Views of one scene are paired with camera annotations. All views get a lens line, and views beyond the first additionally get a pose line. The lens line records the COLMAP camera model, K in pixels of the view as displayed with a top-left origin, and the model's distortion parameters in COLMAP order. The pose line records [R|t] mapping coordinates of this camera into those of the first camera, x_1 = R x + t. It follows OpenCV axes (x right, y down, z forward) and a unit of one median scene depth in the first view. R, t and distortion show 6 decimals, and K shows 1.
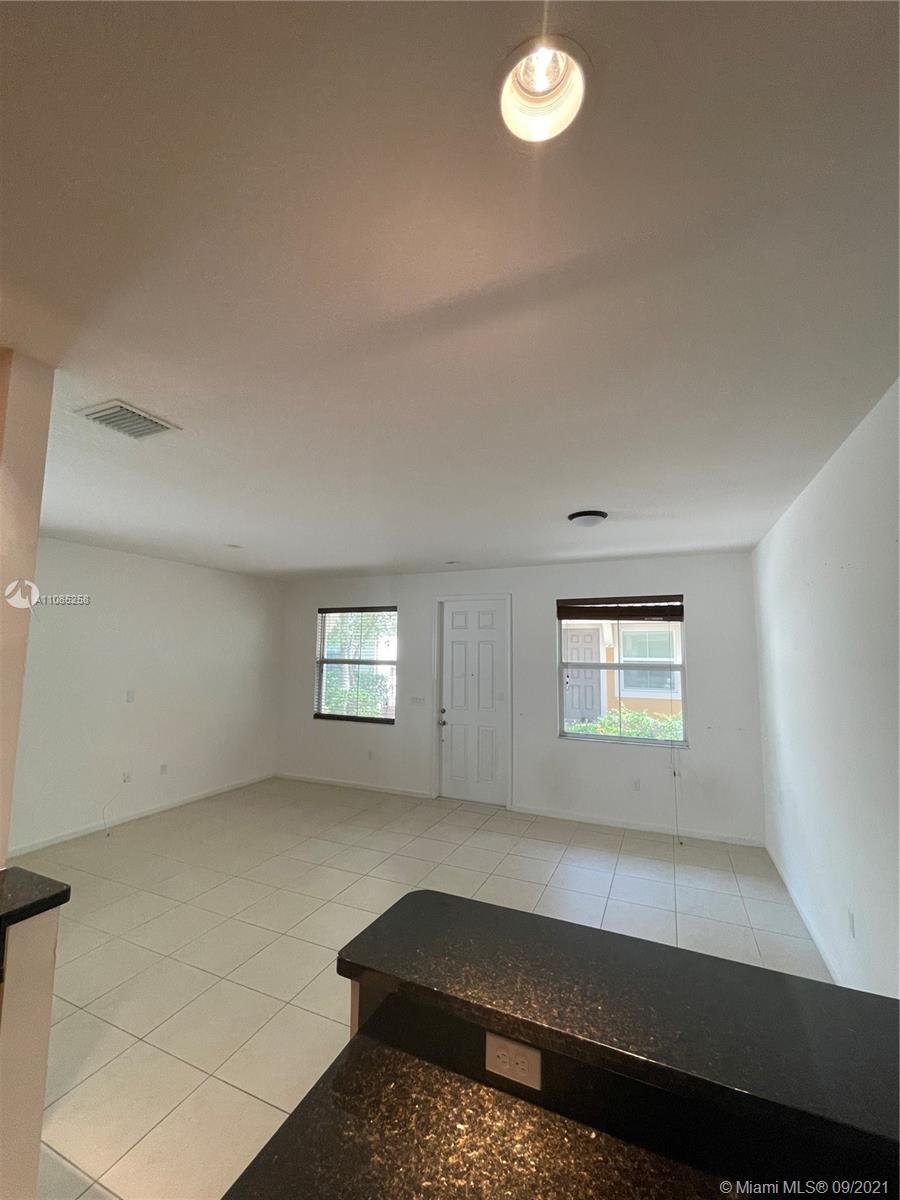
lens RADIAL K [[480.7, 0, 446.7], [0, 480.7, 600.0], [0, 0, 1]] dist [0.000284, -0.000093]
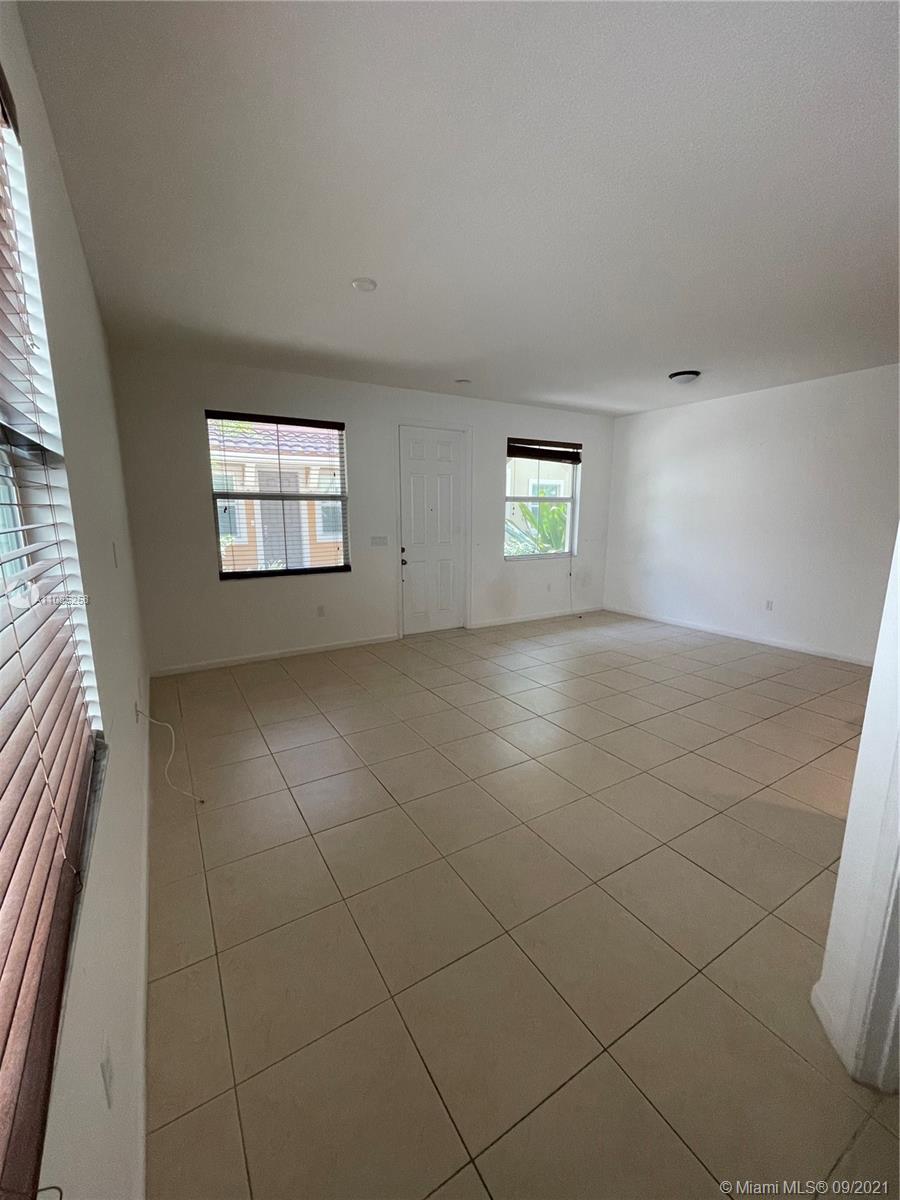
lens RADIAL K [[489.1, 0, 450.0], [0, 489.1, 600.0], [0, 0, 1]] dist [0.001962, 0.000014]
pose [[0.569950, -0.161980, 0.805555, -0.789539], [-0.085685, 0.963315, 0.254326, 0.082660], [-0.817199, -0.213977, 0.535163, 0.430455]]
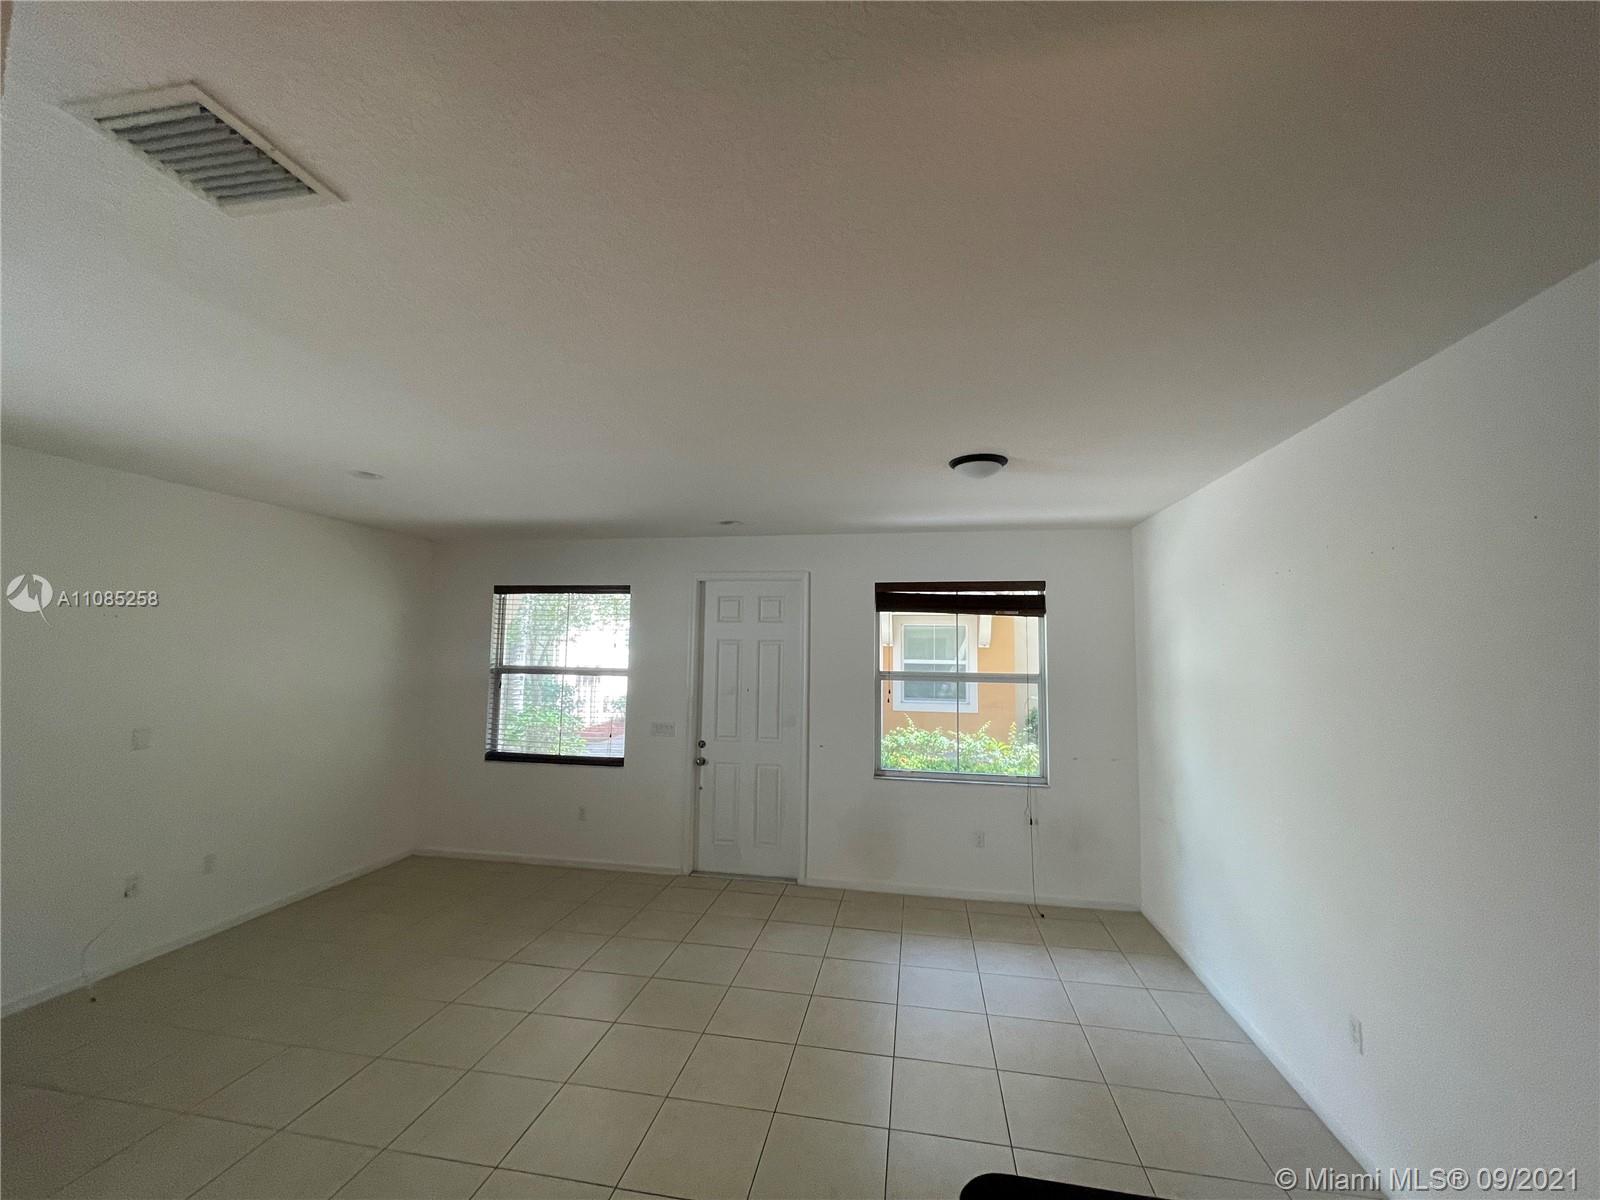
lens RADIAL K [[645.0, 0, 800.9], [0, 645.0, 594.6], [0, 0, 1]] dist [-0.000039, -0.000693]
pose [[0.970972, 0.022909, 0.238095, -0.099607], [-0.028594, 0.999382, 0.020452, 0.000239], [-0.237479, -0.026666, 0.971027, 0.106996]]
